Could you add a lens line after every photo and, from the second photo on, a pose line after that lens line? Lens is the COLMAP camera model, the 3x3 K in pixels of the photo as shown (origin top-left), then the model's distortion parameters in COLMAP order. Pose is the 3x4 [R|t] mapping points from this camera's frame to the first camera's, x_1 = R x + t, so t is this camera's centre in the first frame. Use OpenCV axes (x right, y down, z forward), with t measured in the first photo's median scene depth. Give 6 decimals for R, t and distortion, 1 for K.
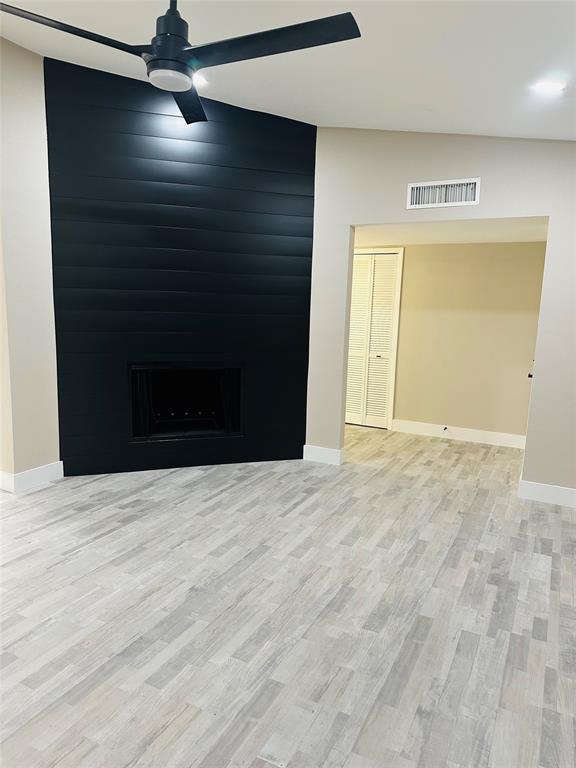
lens RADIAL K [[542.7, 0, 290.5], [0, 542.7, 374.8], [0, 0, 1]] dist [0.103261, -0.164291]
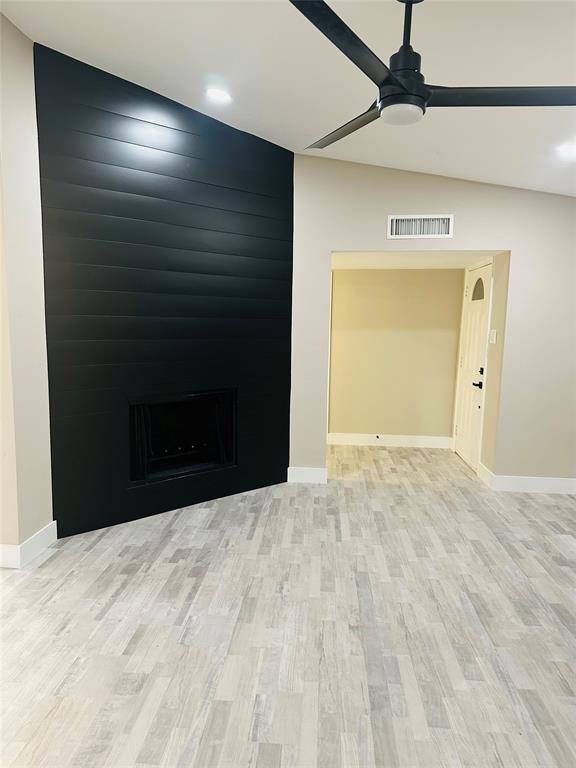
lens RADIAL K [[542.7, 0, 290.5], [0, 542.7, 374.8], [0, 0, 1]] dist [0.103261, -0.164291]
pose [[0.921790, -0.053329, 0.384004, -0.415066], [0.063448, 0.997891, -0.013720, -0.031445], [-0.382462, 0.037012, 0.923230, 0.088137]]
